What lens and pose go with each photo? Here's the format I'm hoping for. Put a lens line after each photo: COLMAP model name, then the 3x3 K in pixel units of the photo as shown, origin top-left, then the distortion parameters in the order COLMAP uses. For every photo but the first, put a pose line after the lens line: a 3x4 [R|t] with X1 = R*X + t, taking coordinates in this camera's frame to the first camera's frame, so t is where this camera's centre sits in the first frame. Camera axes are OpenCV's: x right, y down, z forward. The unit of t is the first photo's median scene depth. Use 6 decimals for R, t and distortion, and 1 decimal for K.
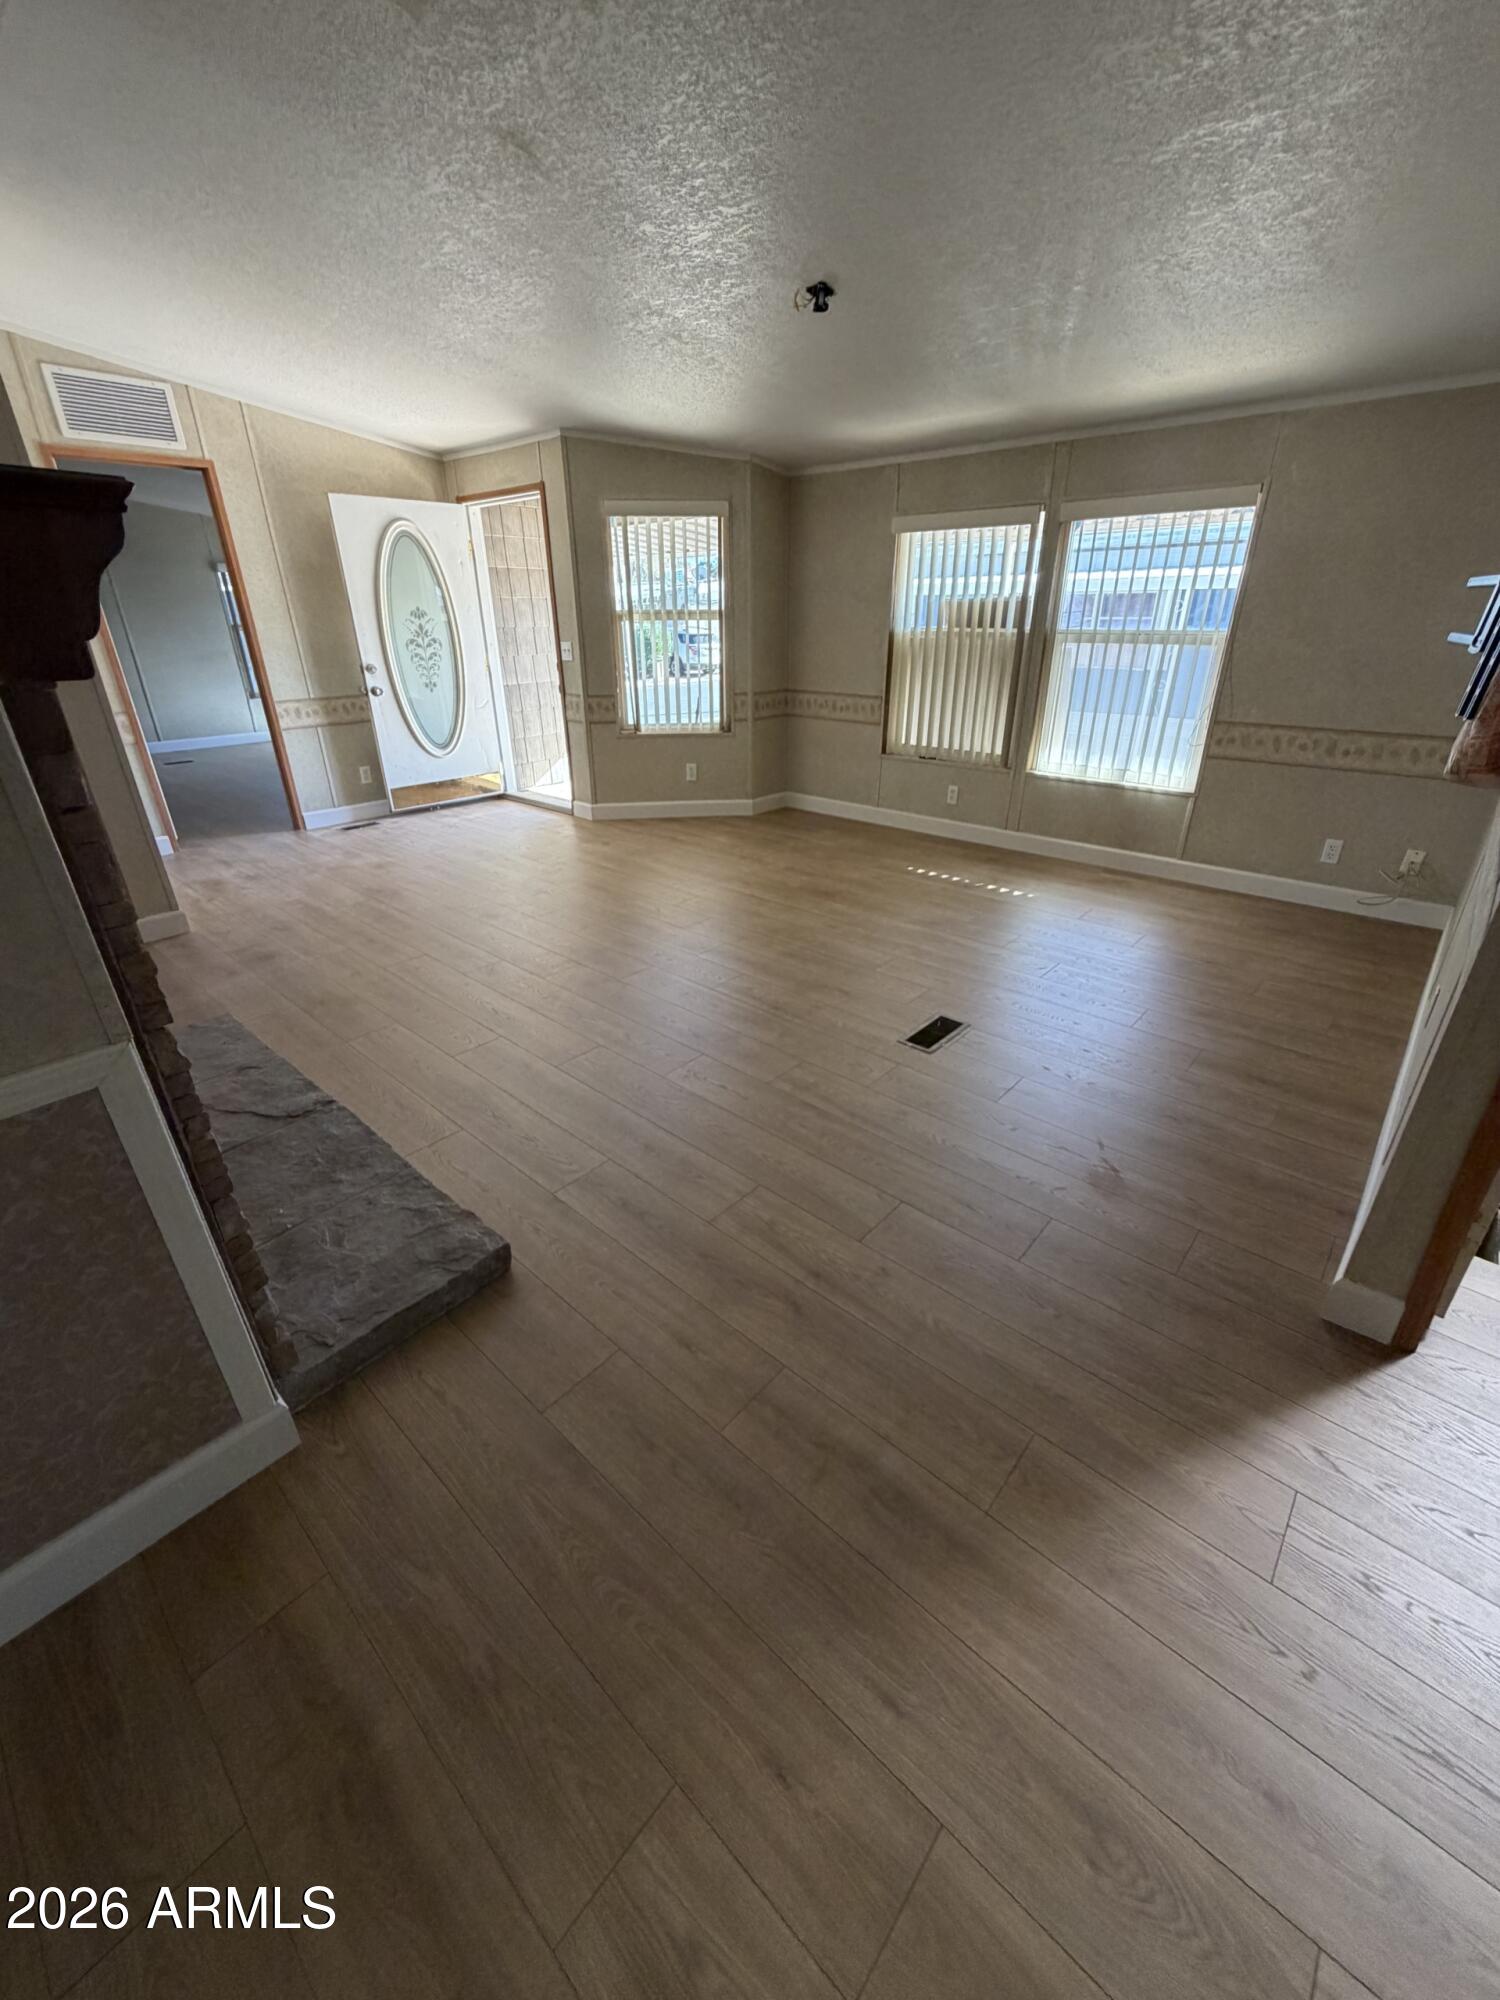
lens RADIAL K [[794.9, 0, 761.3], [0, 794.9, 994.6], [0, 0, 1]] dist [-0.001013, -0.000239]
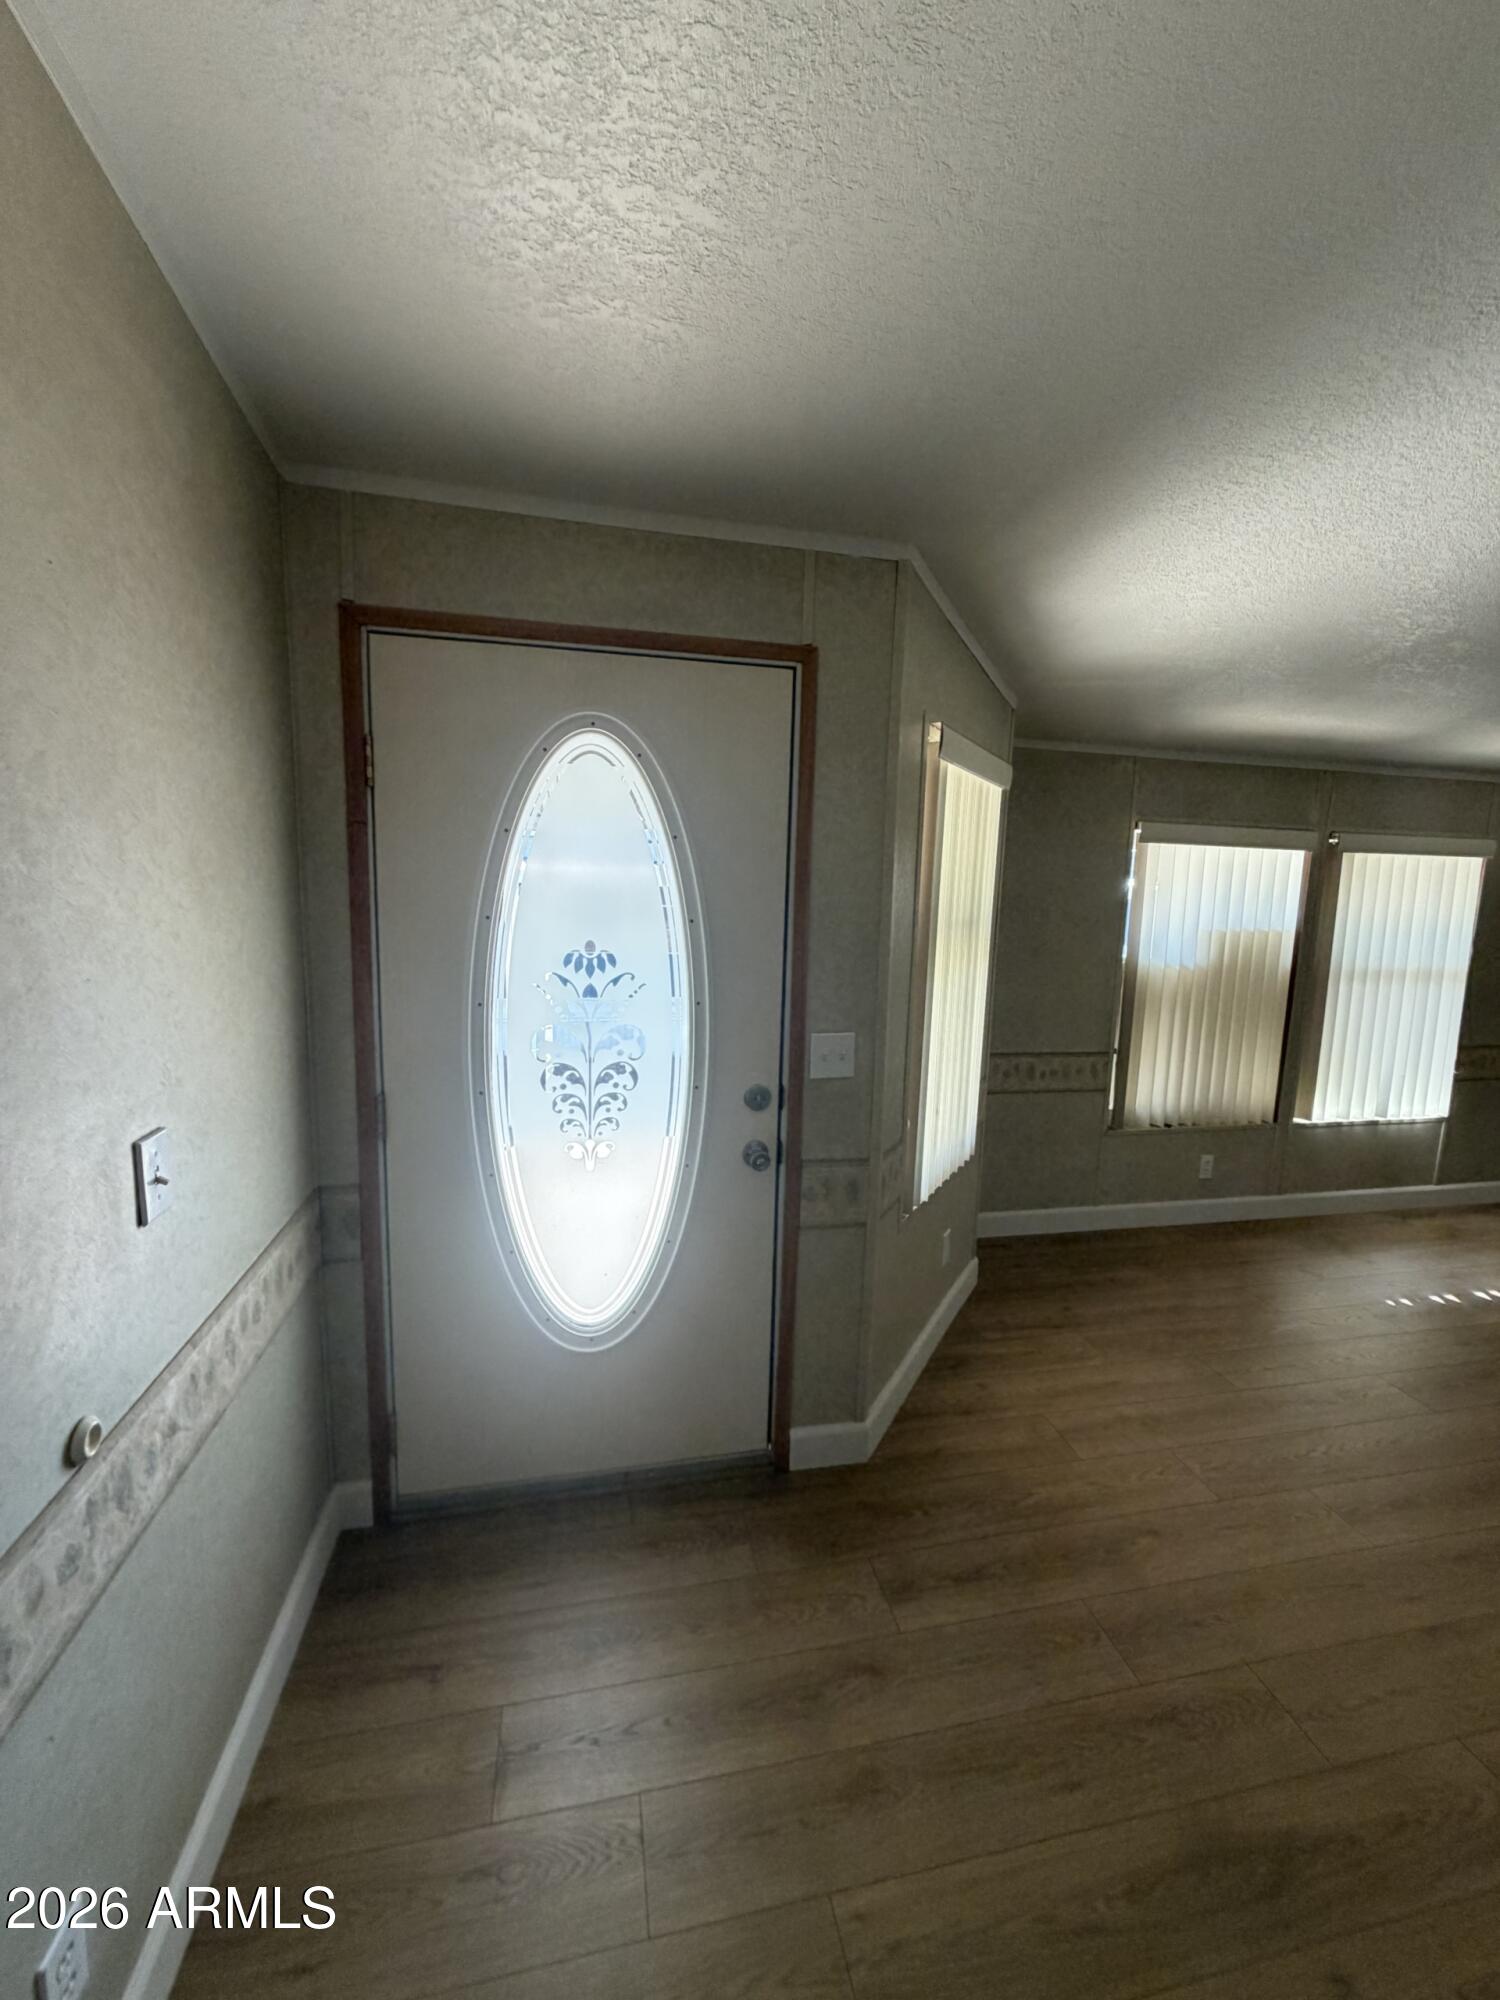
lens RADIAL K [[794.9, 0, 749.9], [0, 794.9, 992.5], [0, 0, 1]] dist [-0.001013, -0.000239]
pose [[0.590888, -0.084415, 0.802325, -0.698655], [0.321054, 0.936973, -0.137864, -0.522213], [-0.740119, 0.339052, 0.580747, 0.994240]]
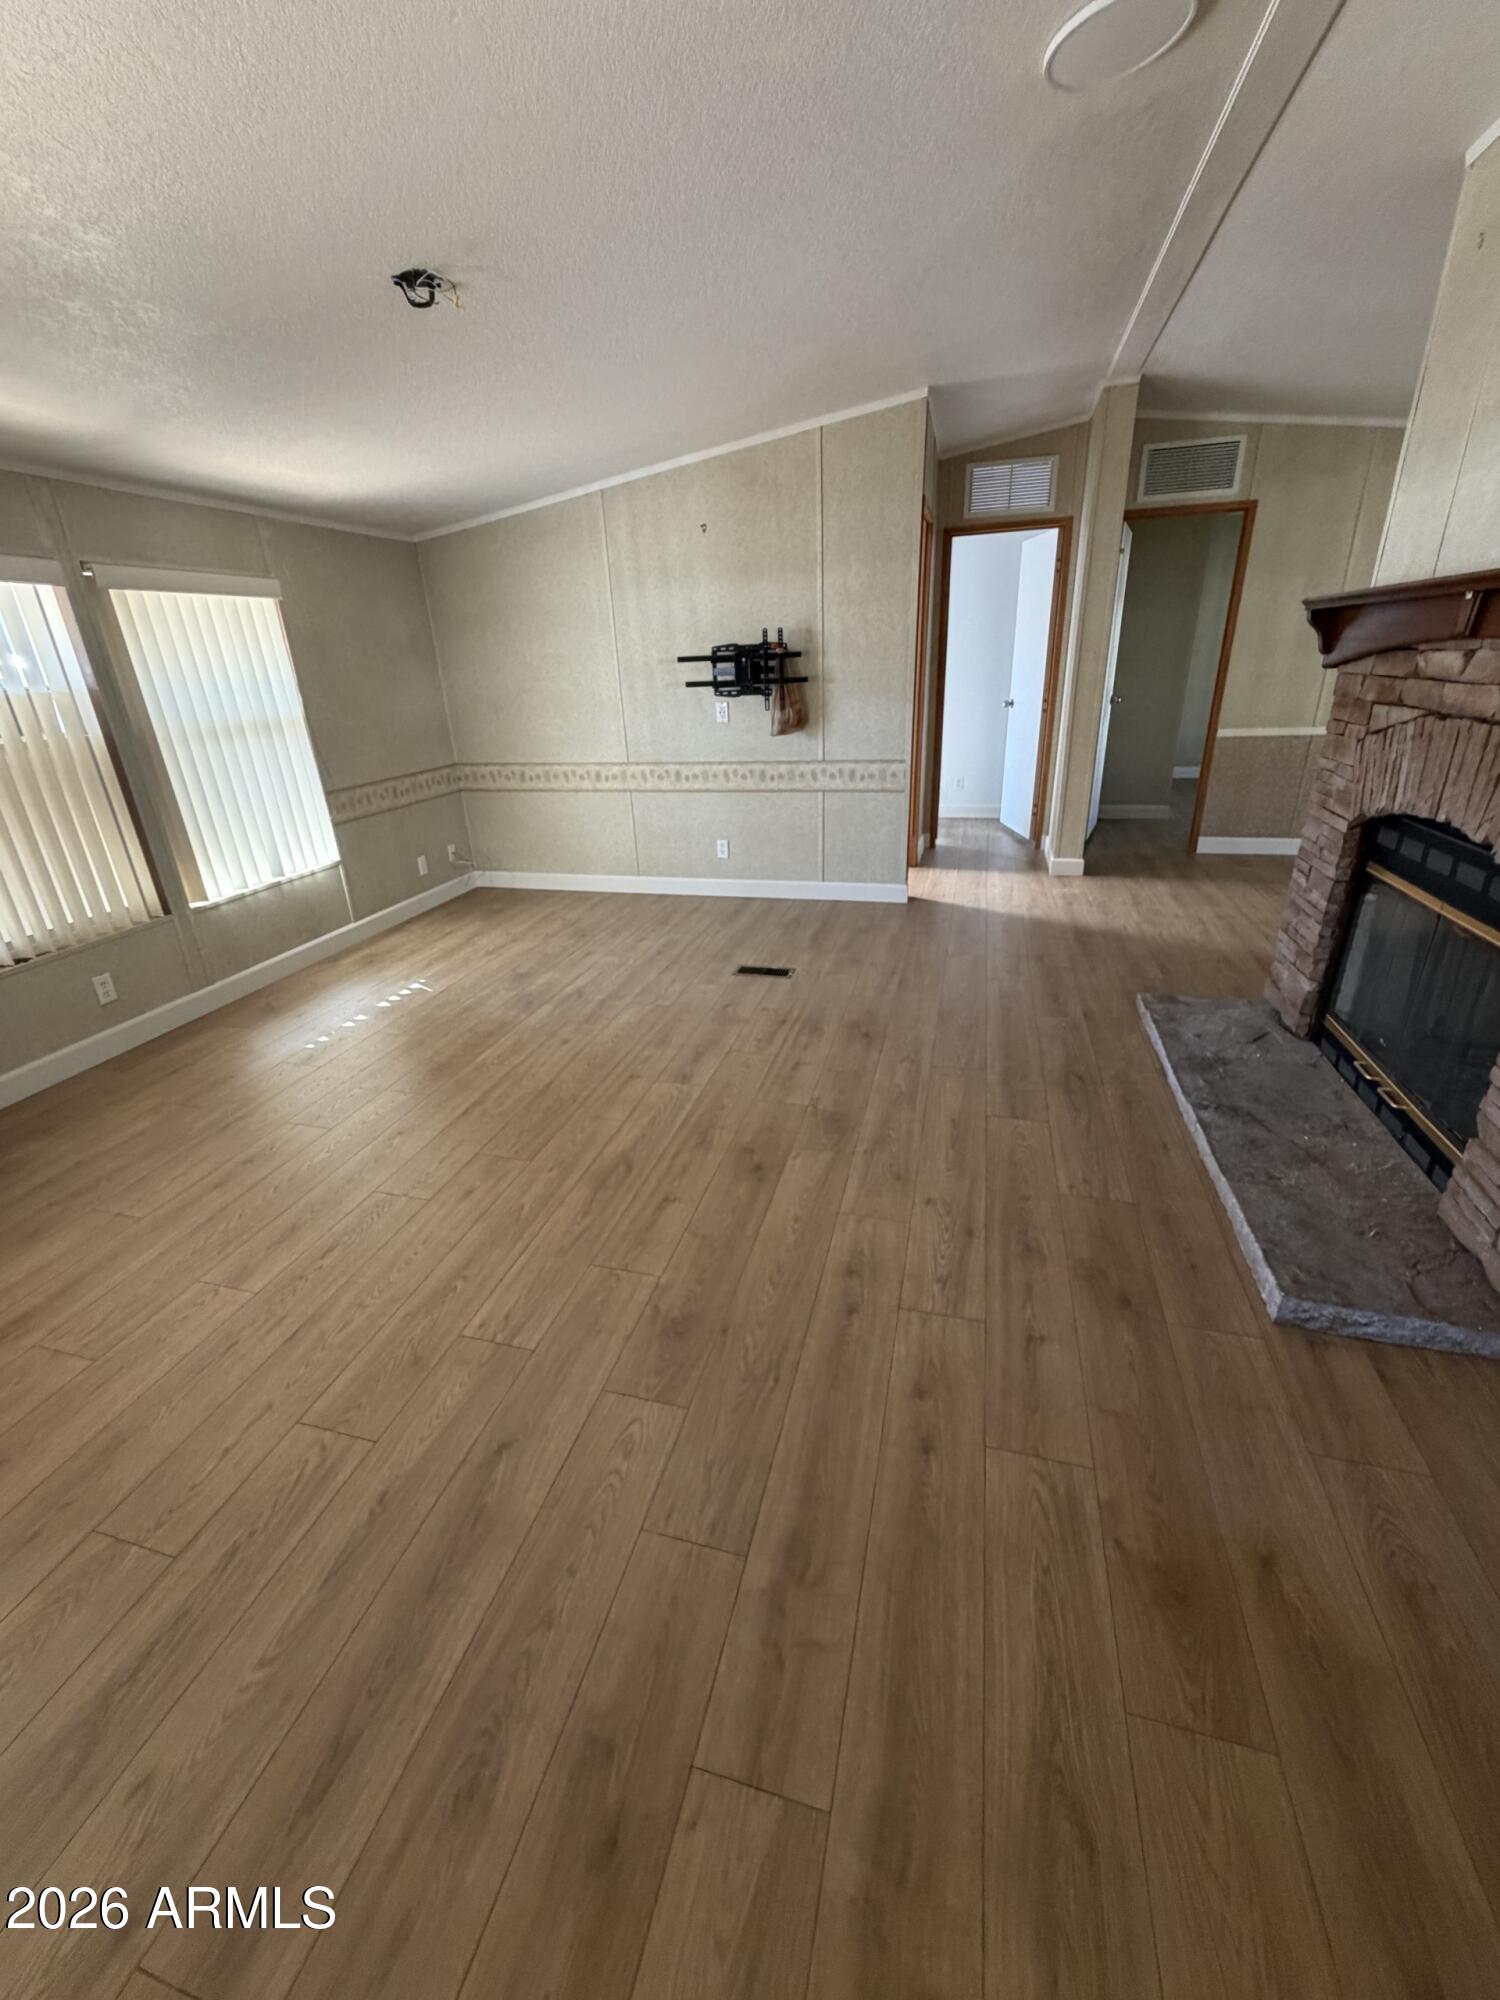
lens RADIAL K [[794.9, 0, 735.3], [0, 794.9, 995.2], [0, 0, 1]] dist [-0.001013, -0.000239]
pose [[-0.425328, -0.330596, 0.842498, -0.608753], [0.434991, 0.741650, 0.510625, -0.421738], [-0.793649, 0.583662, -0.171638, 0.852541]]
